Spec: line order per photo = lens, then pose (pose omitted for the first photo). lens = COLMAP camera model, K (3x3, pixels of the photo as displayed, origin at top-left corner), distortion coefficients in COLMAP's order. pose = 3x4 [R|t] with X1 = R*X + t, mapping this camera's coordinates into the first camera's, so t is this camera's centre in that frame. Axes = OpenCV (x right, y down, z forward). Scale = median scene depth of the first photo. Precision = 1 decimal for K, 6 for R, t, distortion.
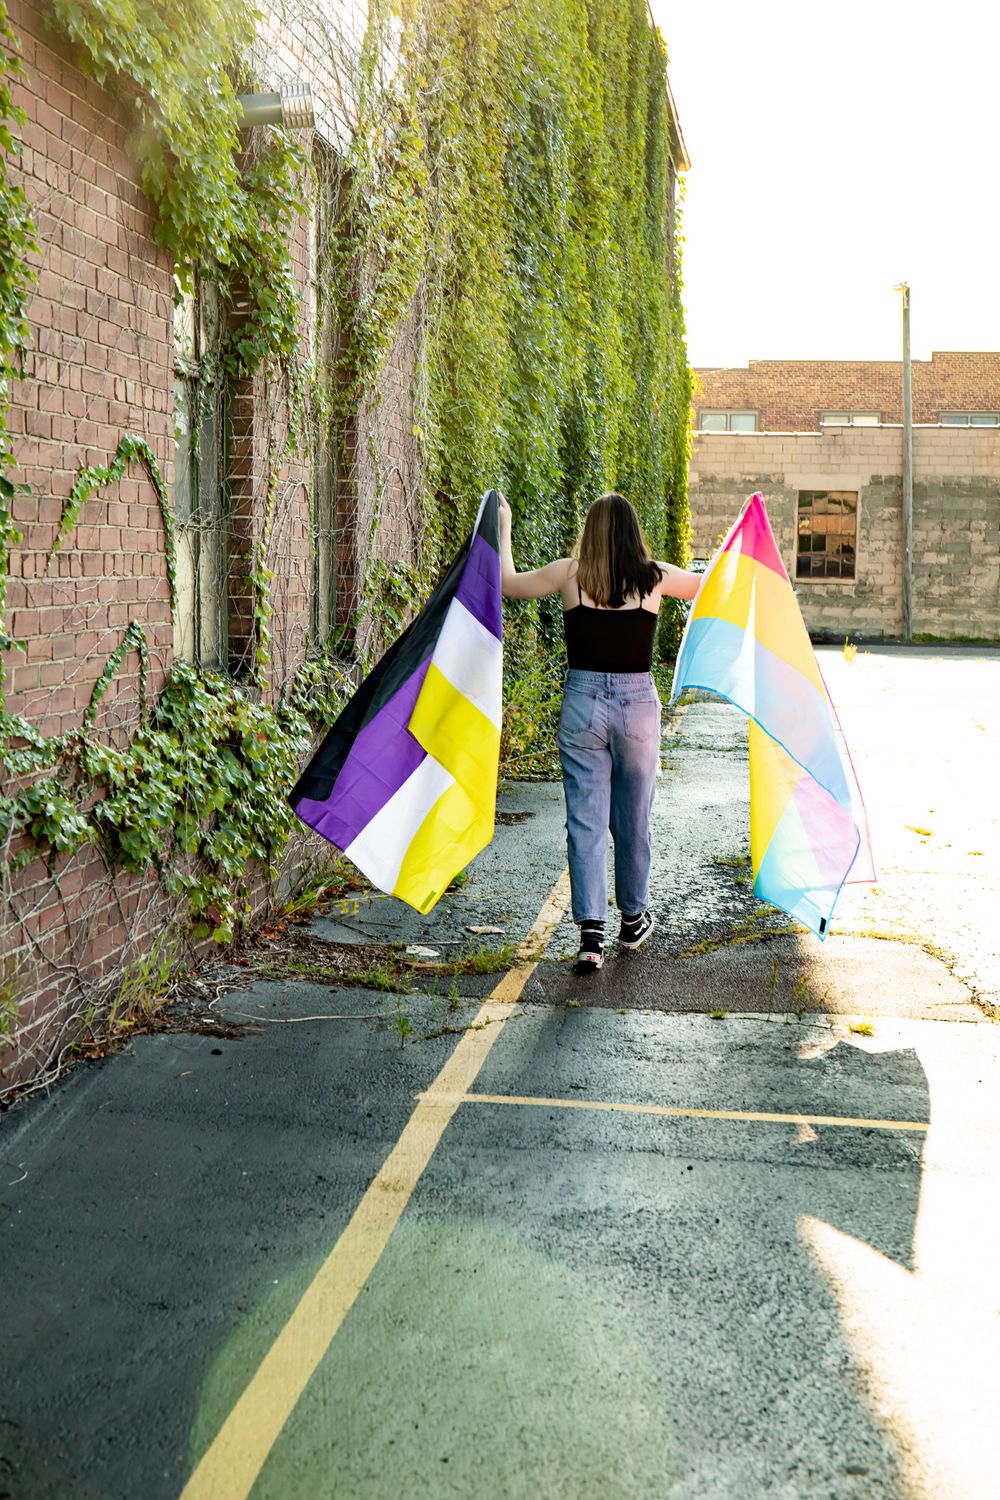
lens RADIAL K [[2553.3, 0, 500.0], [0, 2553.3, 750.0], [0, 0, 1]] dist [0.049401, 0.255772]
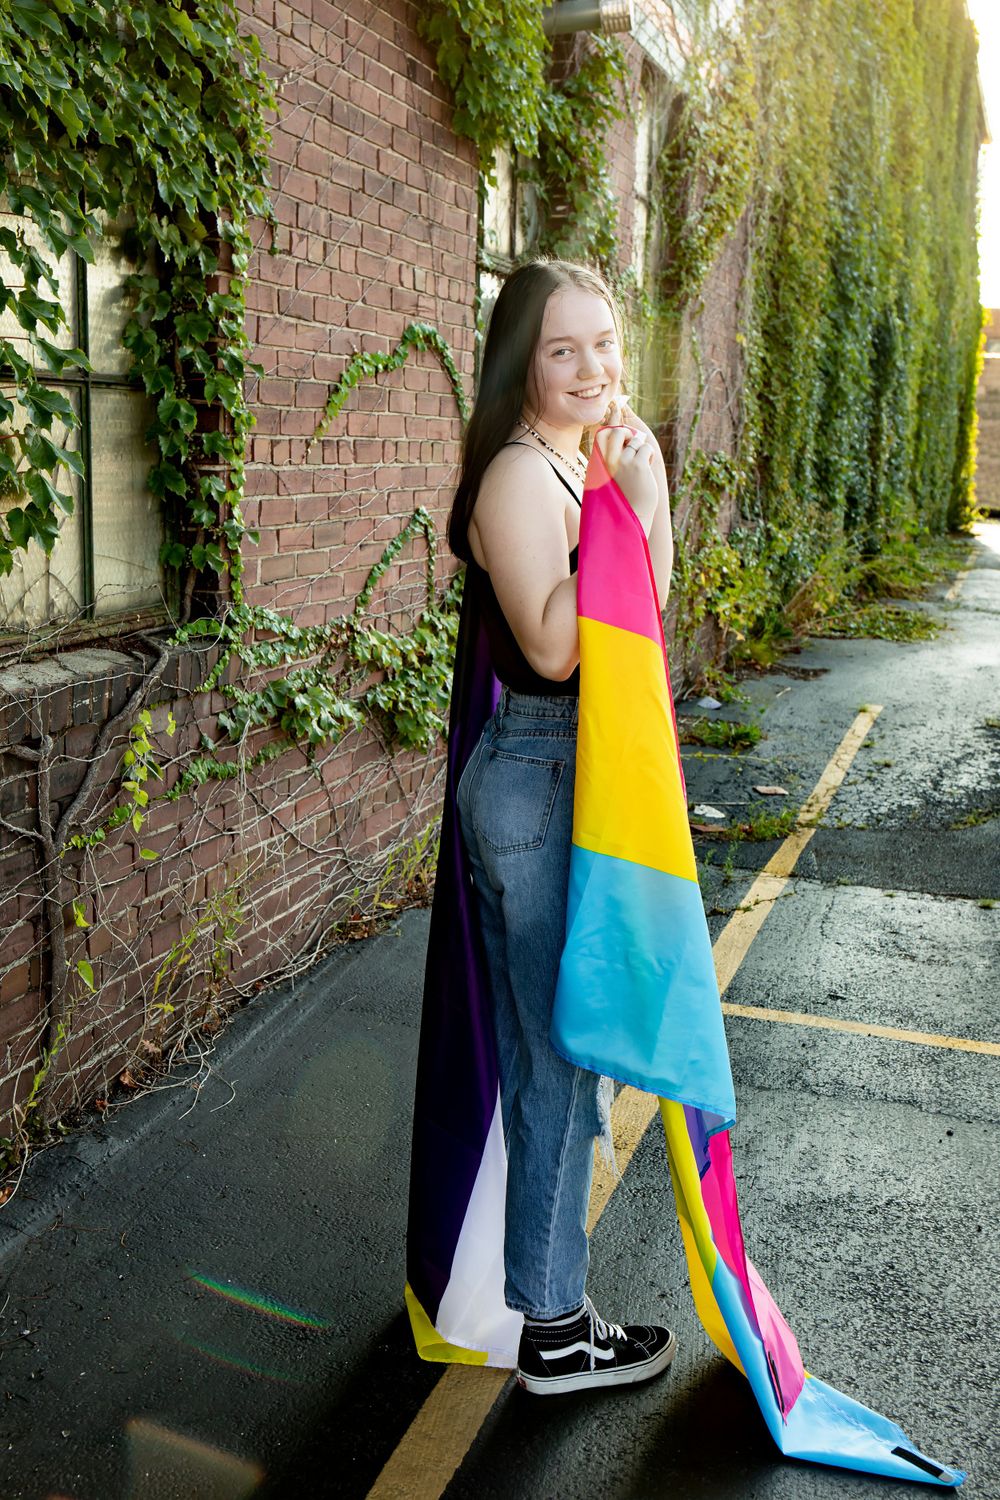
lens RADIAL K [[1762.0, 0, 500.0], [0, 1762.0, 750.0], [0, 0, 1]] dist [-0.015104, 0.174298]
pose [[0.982851, 0.042863, -0.179352, 0.013417], [-0.025788, 0.995001, 0.096475, -0.015588], [0.182590, -0.090195, 0.979043, 0.209262]]
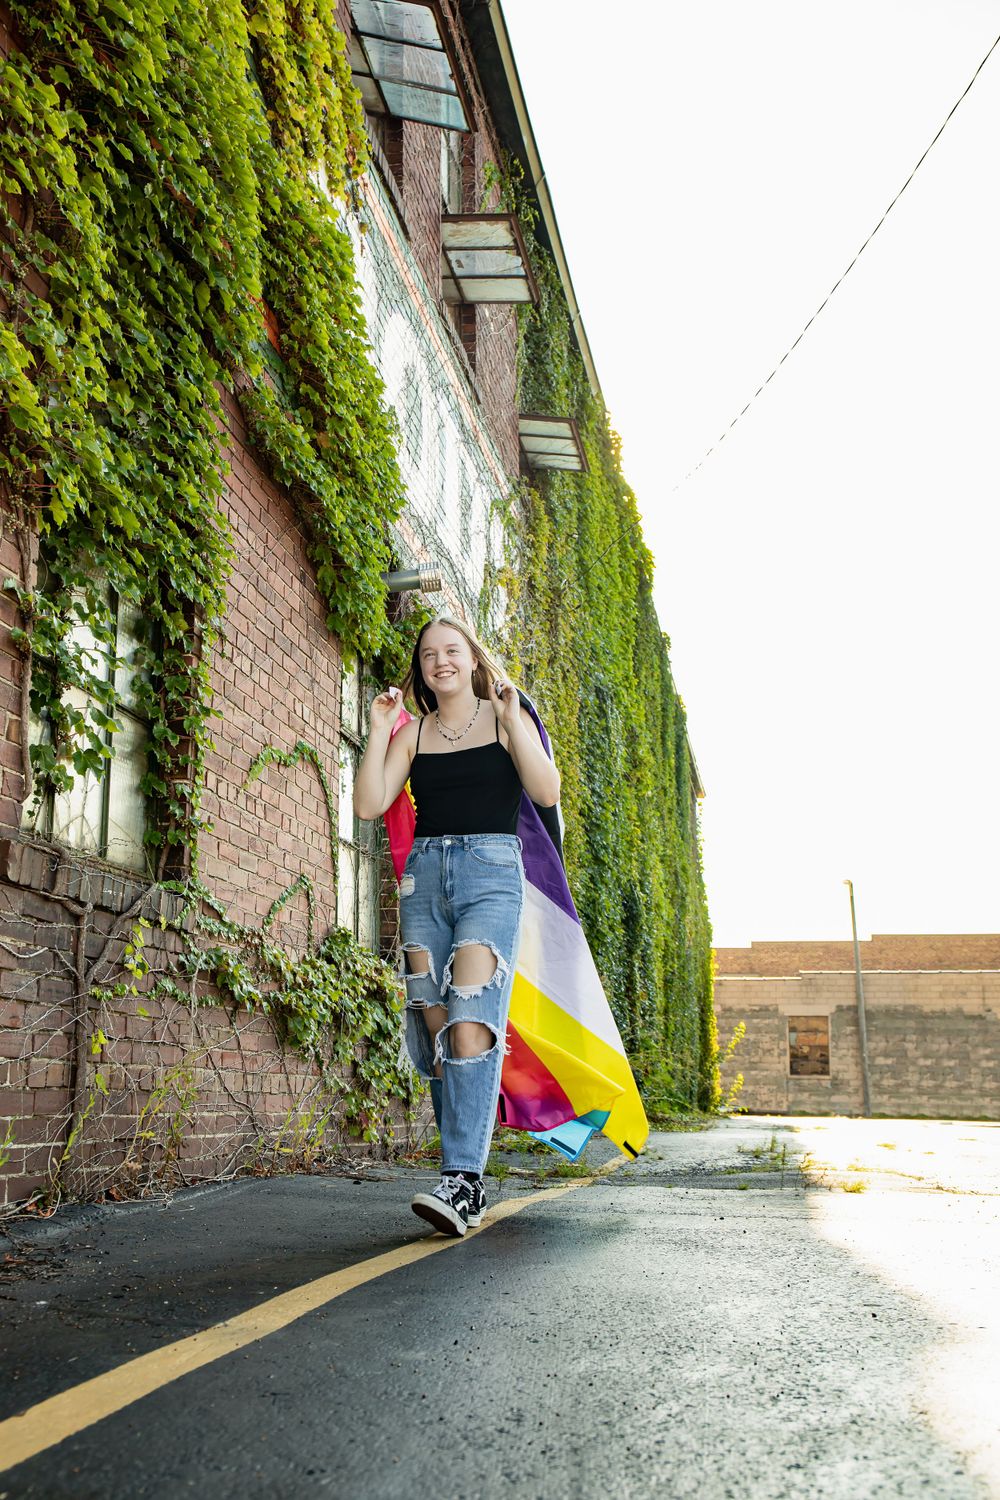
lens RADIAL K [[1649.5, 0, 500.0], [0, 1649.5, 750.0], [0, 0, 1]] dist [-0.012480, 0.006769]
pose [[0.998387, -0.023054, -0.051886, 0.007578], [0.007226, 0.958014, -0.286629, 0.098525], [0.056315, 0.285792, 0.956636, 0.088798]]
